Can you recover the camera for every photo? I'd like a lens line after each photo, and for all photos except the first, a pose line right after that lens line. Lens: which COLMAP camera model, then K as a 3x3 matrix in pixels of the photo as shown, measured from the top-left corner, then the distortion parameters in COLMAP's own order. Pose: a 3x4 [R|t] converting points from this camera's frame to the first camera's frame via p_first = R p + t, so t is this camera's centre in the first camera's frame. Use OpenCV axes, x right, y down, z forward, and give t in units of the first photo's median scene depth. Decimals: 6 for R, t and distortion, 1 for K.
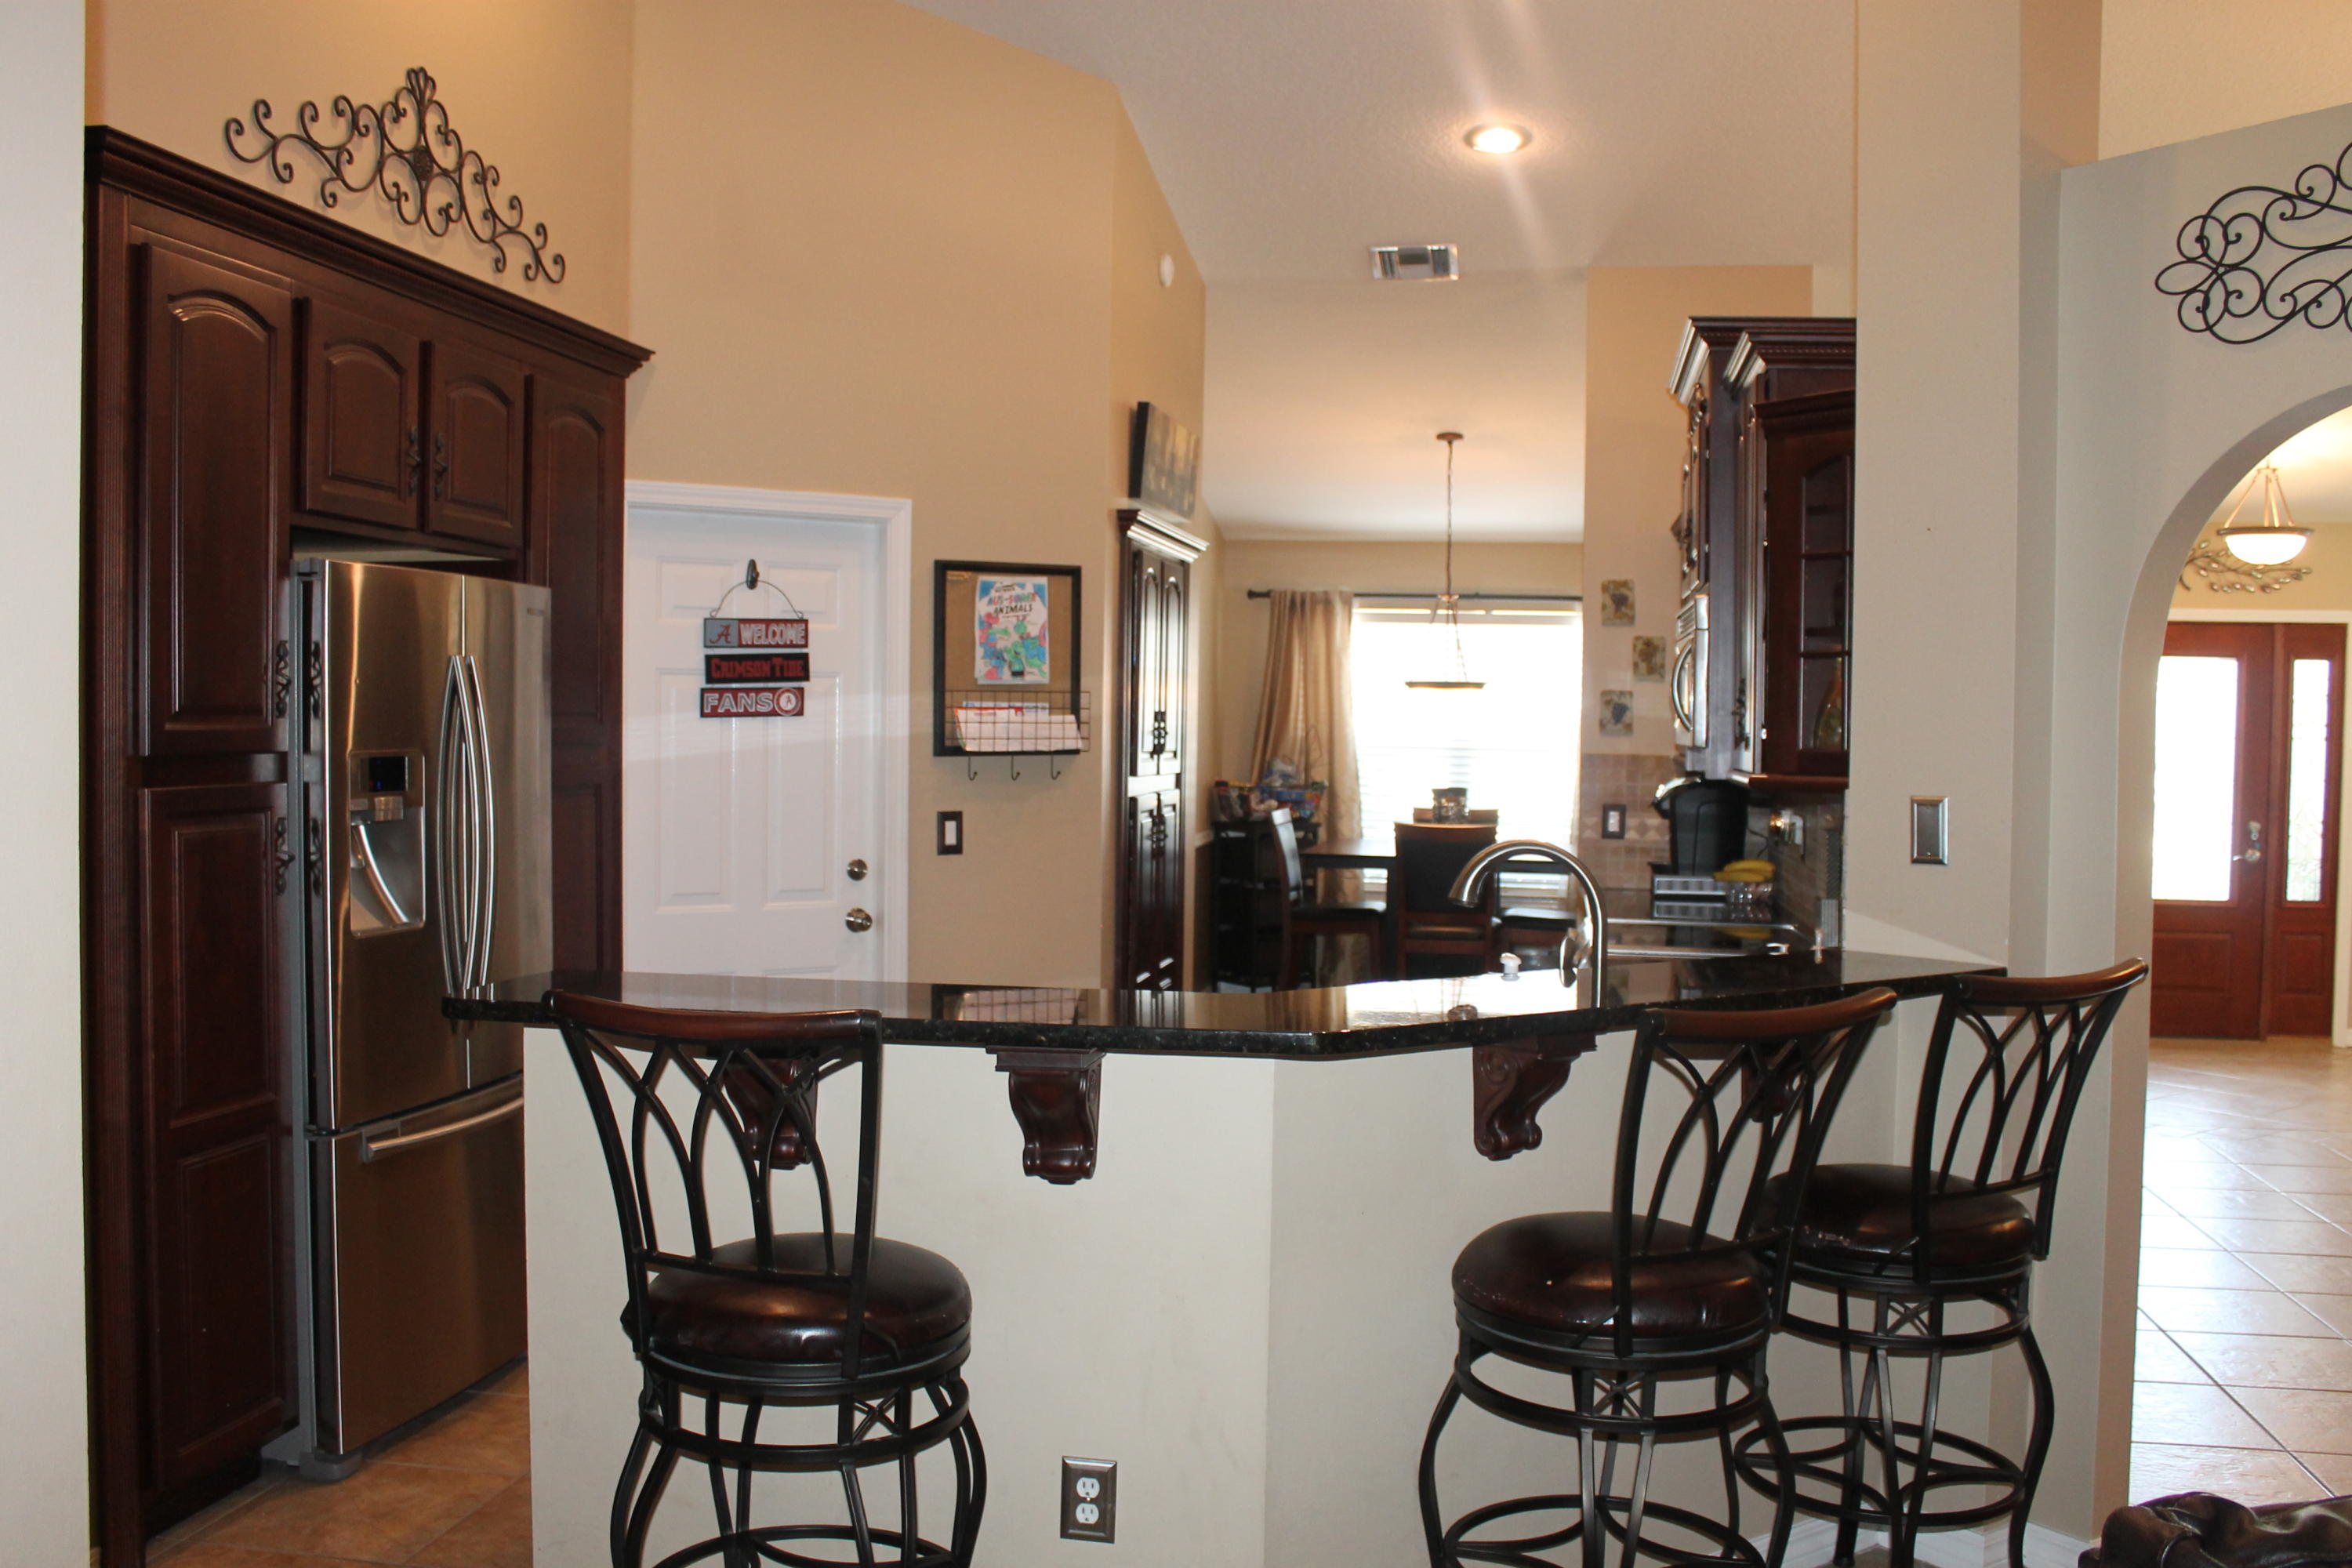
lens RADIAL K [[2045.4, 0, 1176.4], [0, 2045.4, 796.0], [0, 0, 1]] dist [-0.148024, 0.112315]
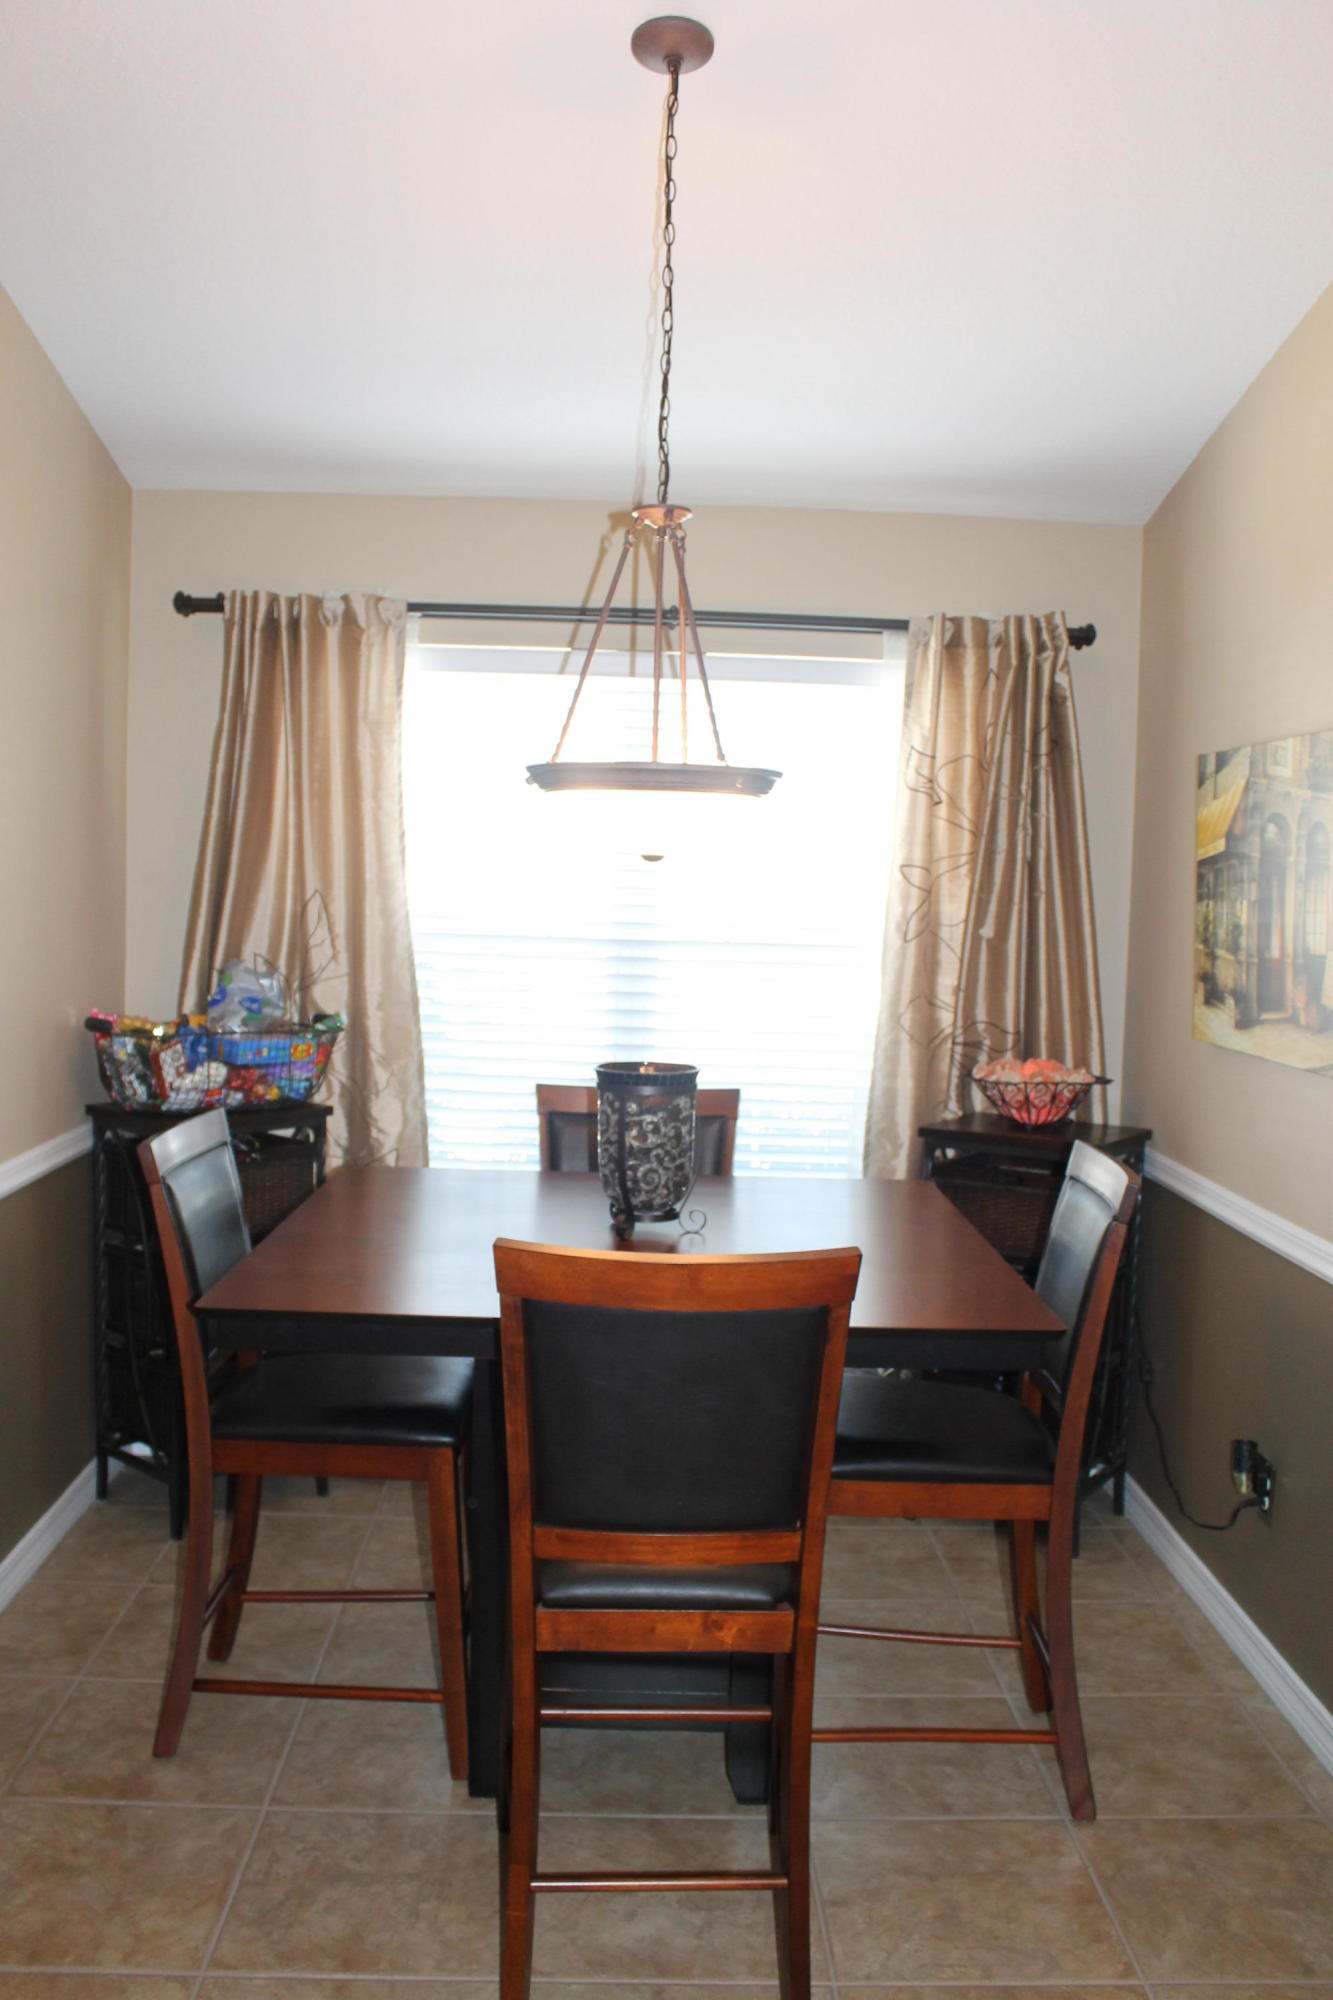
lens RADIAL K [[1739.3, 0, 656.9], [0, 1739.3, 996.9], [0, 0, 1]] dist [-0.148024, 0.112315]
pose [[0.979332, -0.000250, 0.202261, 0.134858], [-0.005988, 0.999525, 0.030228, -0.049625], [-0.202172, -0.030815, 0.978865, 1.285021]]
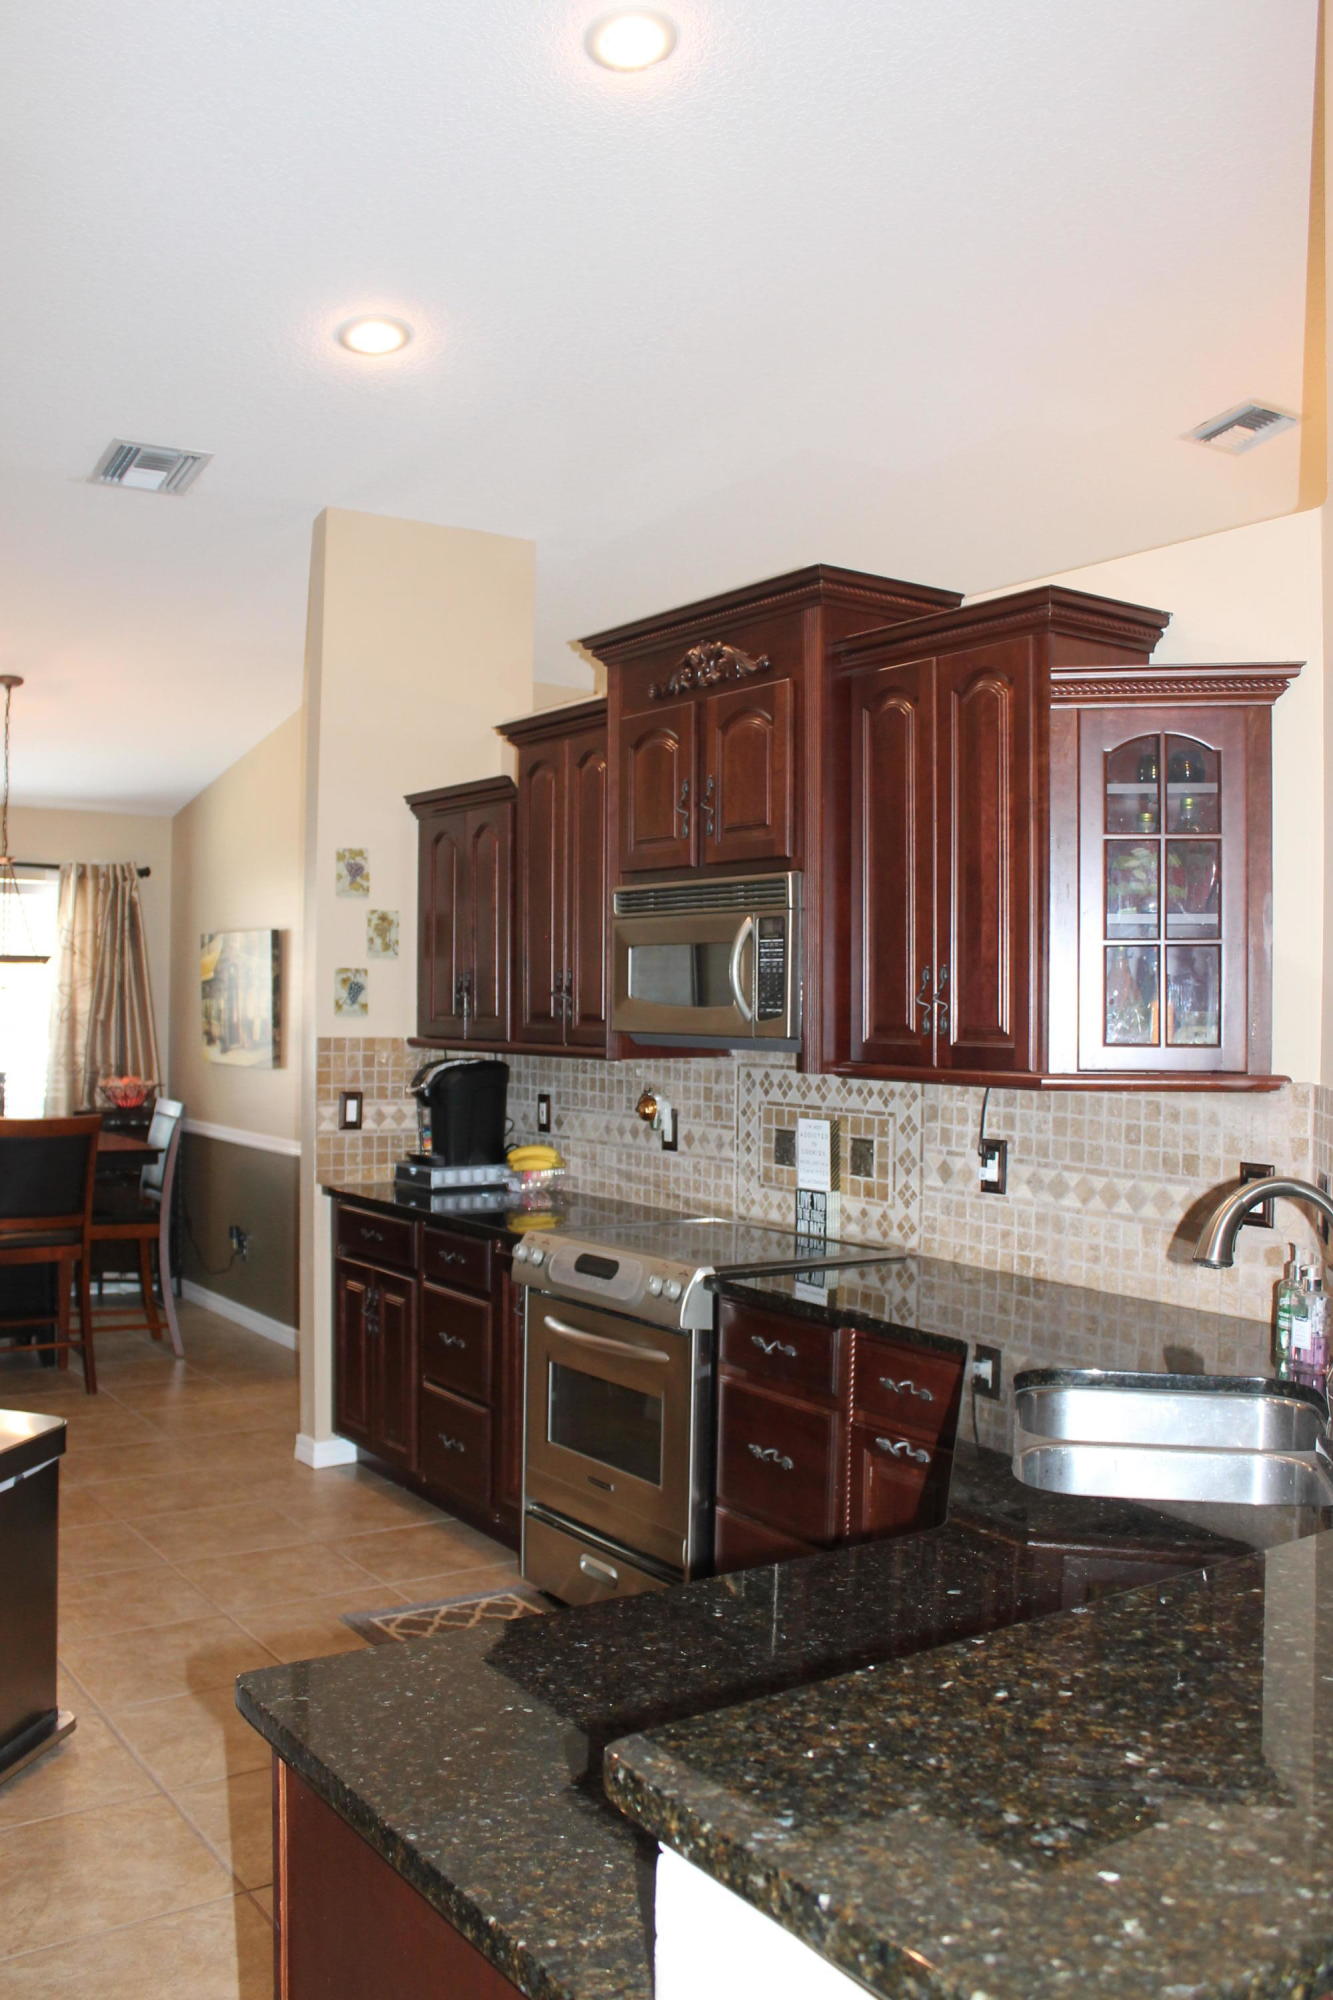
lens RADIAL K [[1739.3, 0, 661.6], [0, 1739.3, 989.1], [0, 0, 1]] dist [-0.148024, 0.112315]
pose [[0.713493, -0.002310, 0.700659, -0.327456], [0.027164, 0.999334, -0.024367, -0.027366], [-0.700136, 0.036419, 0.713080, 0.481104]]
